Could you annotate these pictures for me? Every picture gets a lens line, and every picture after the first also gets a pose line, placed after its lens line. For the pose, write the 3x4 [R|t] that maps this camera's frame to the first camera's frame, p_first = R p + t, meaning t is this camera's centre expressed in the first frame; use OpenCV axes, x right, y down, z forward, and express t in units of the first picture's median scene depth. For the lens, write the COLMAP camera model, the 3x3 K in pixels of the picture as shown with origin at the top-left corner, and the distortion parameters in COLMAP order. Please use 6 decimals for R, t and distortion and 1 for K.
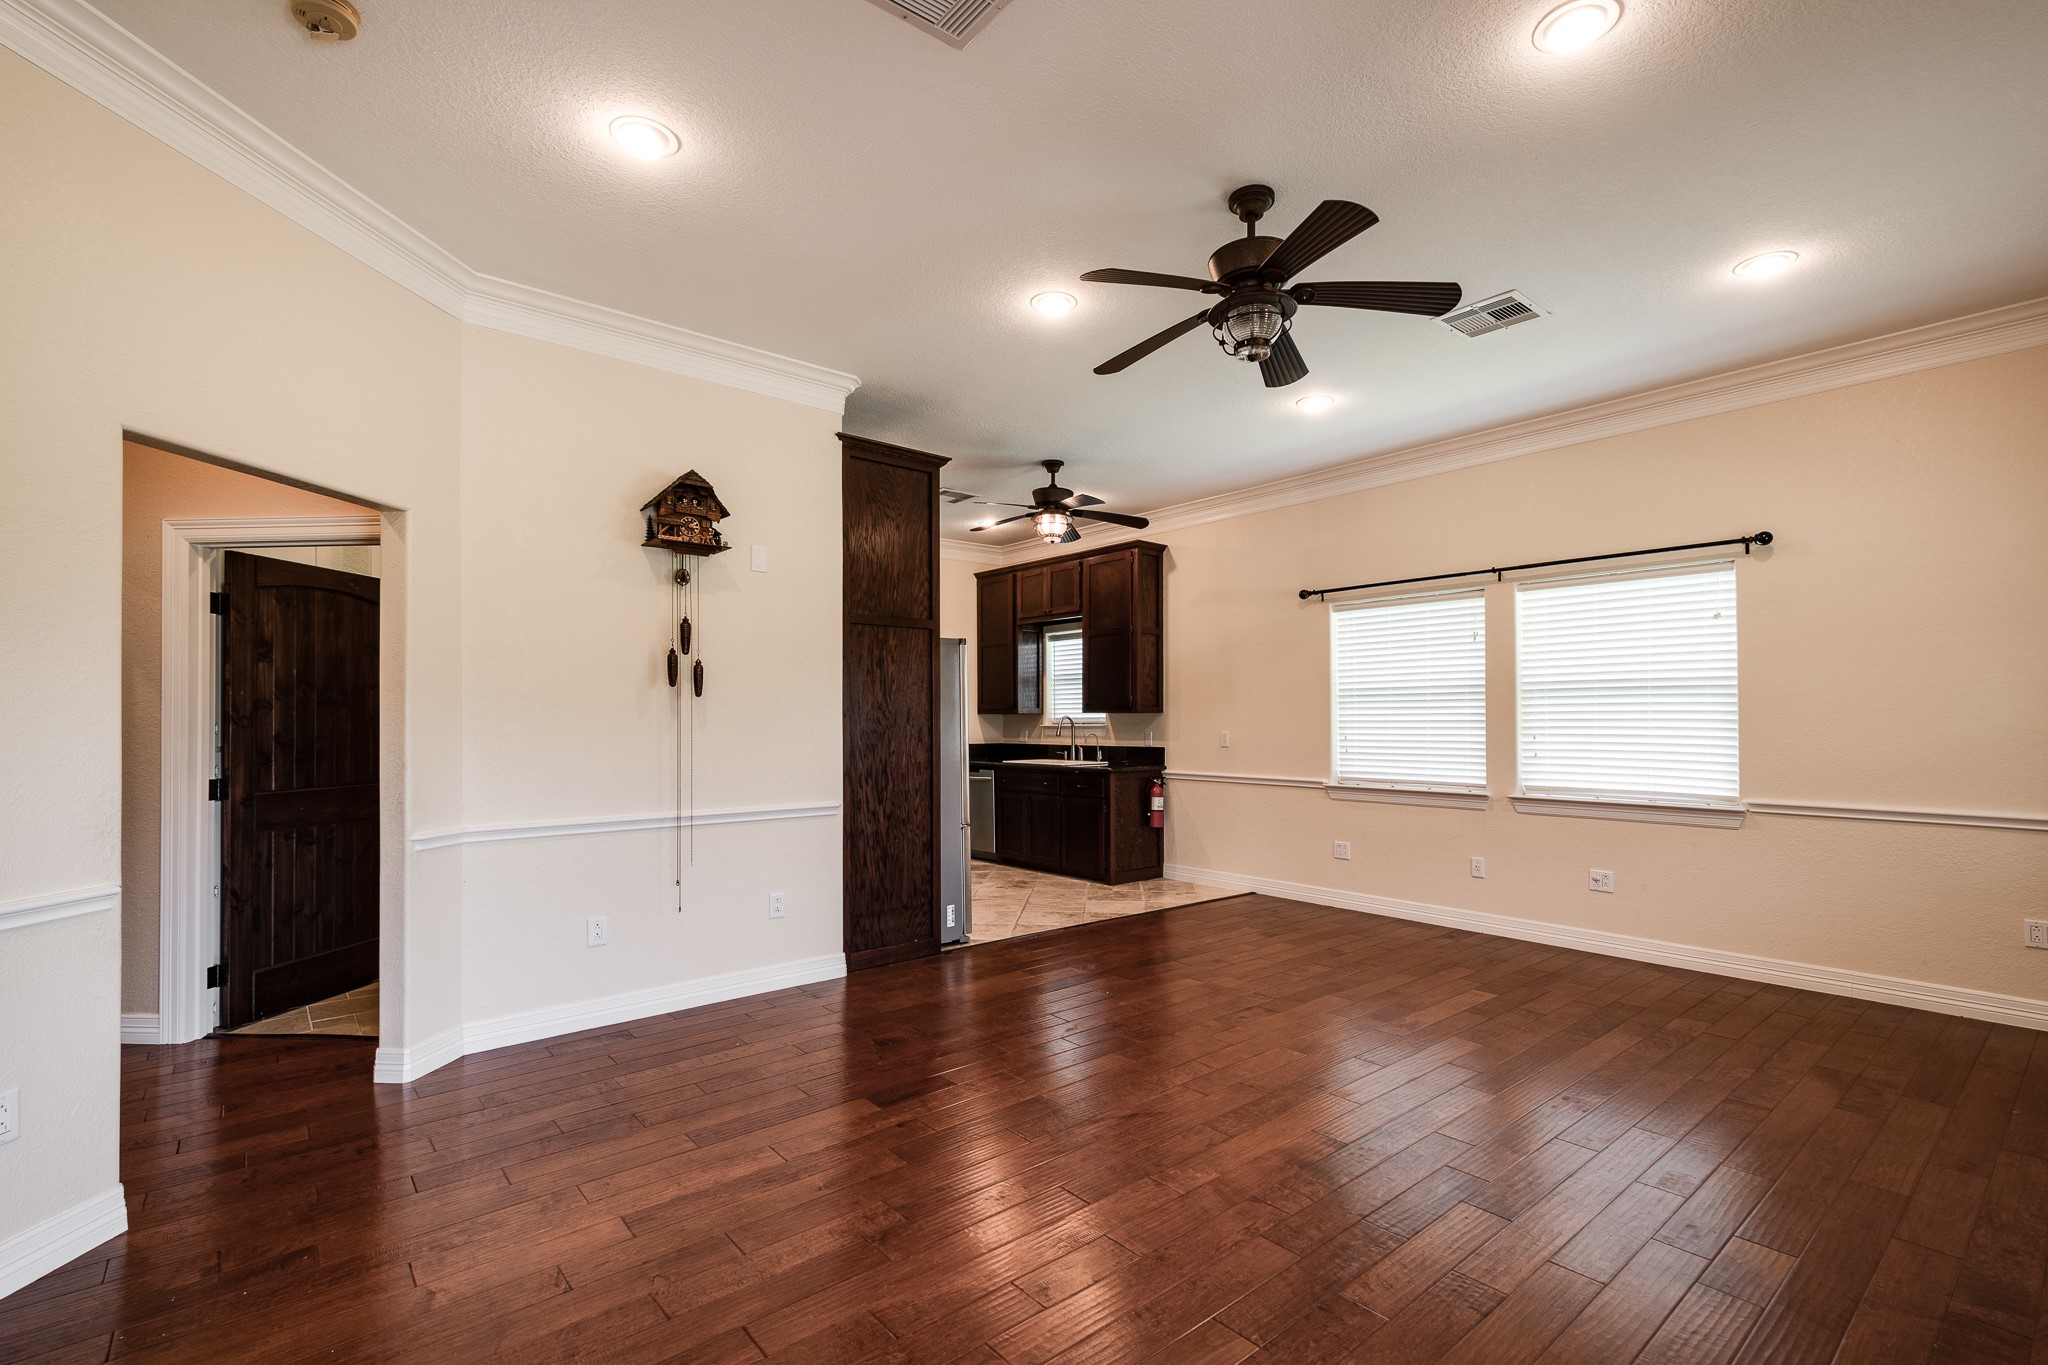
lens RADIAL K [[925.3, 0, 1061.3], [0, 925.3, 712.3], [0, 0, 1]] dist [0.019144, -0.010028]
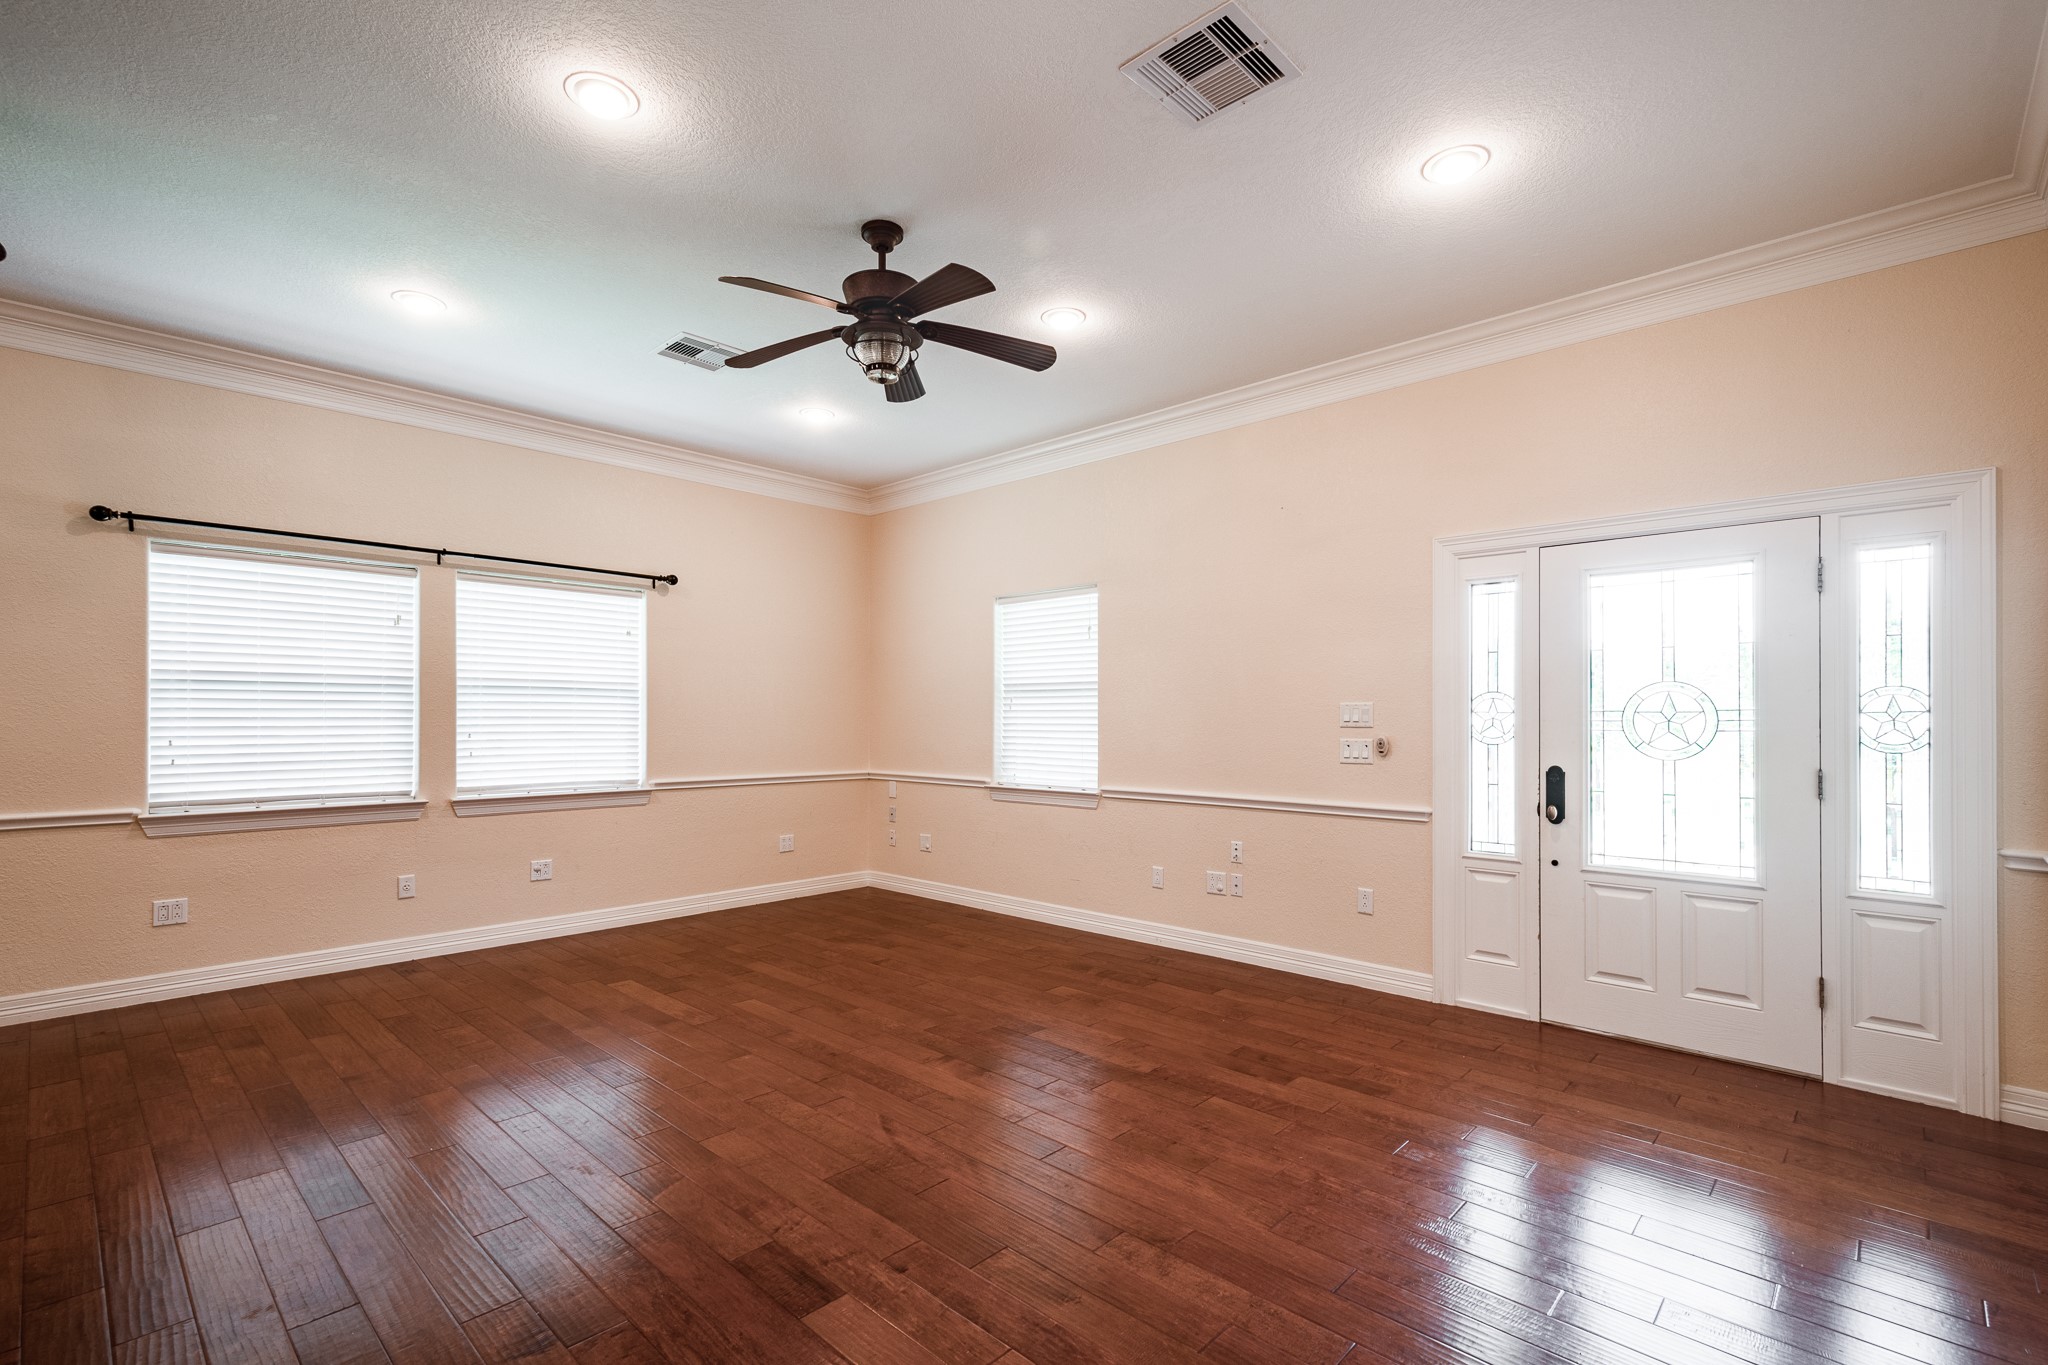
lens RADIAL K [[925.3, 0, 1025.6], [0, 925.3, 710.1], [0, 0, 1]] dist [0.001992, 0.000468]
pose [[-0.097898, 0.010912, 0.995137, -0.533136], [-0.009431, 0.999885, -0.011892, 0.006846], [-0.995152, -0.010549, -0.097784, 0.571503]]
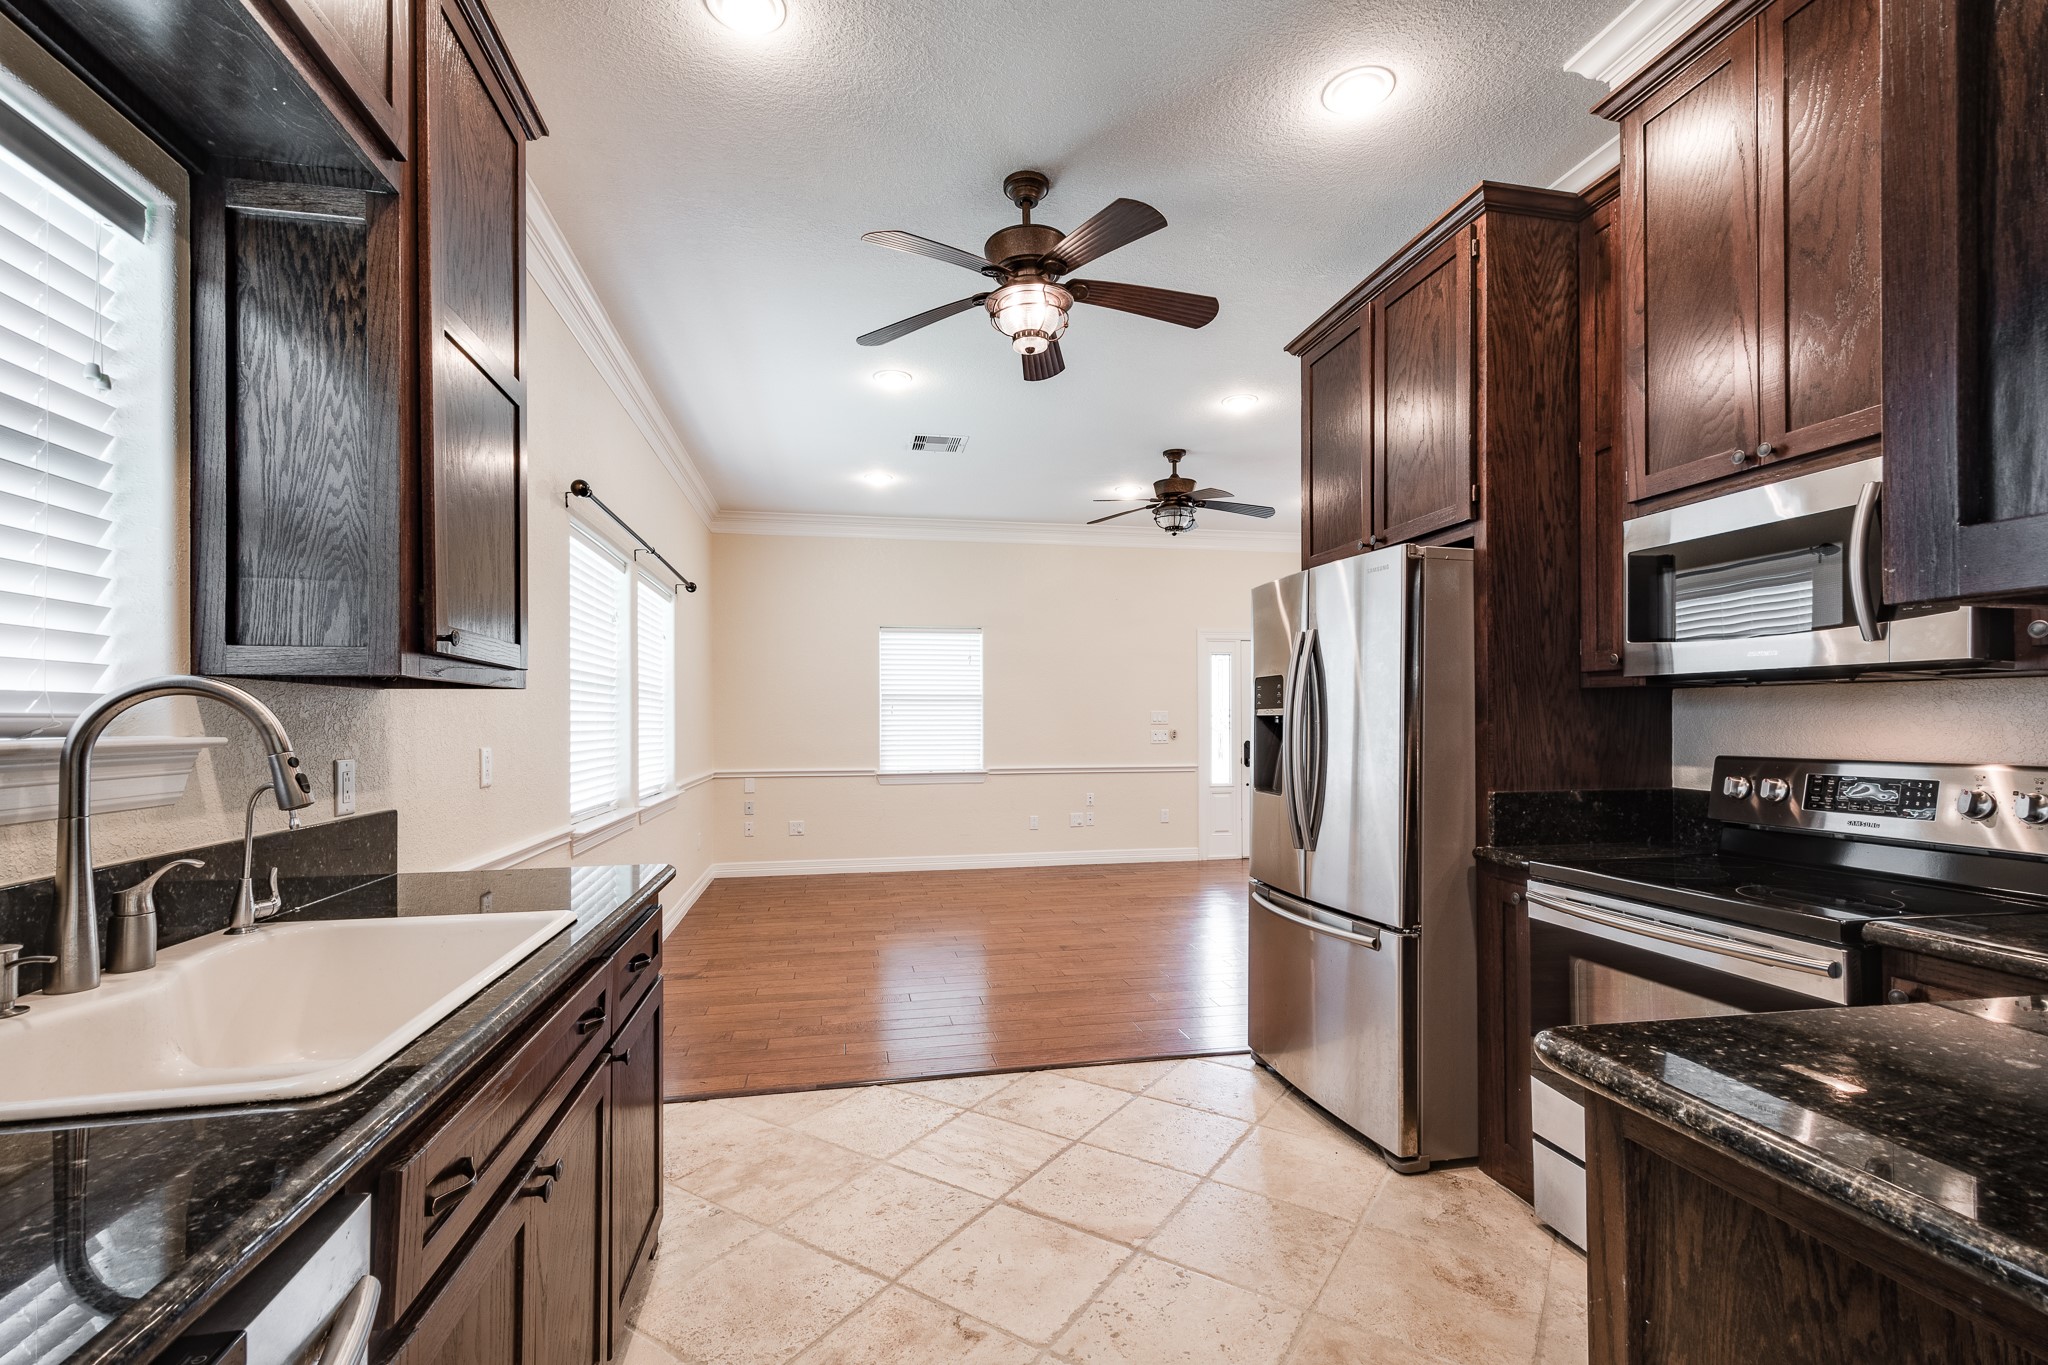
lens RADIAL K [[942.3, 0, 1042.5], [0, 942.3, 709.1], [0, 0, 1]] dist [0.002375, -0.000142]
pose [[-0.879033, 0.014039, 0.476554, -0.309151], [0.002618, 0.999693, -0.024620, 0.023996], [-0.476754, -0.020394, -0.878800, 1.761132]]
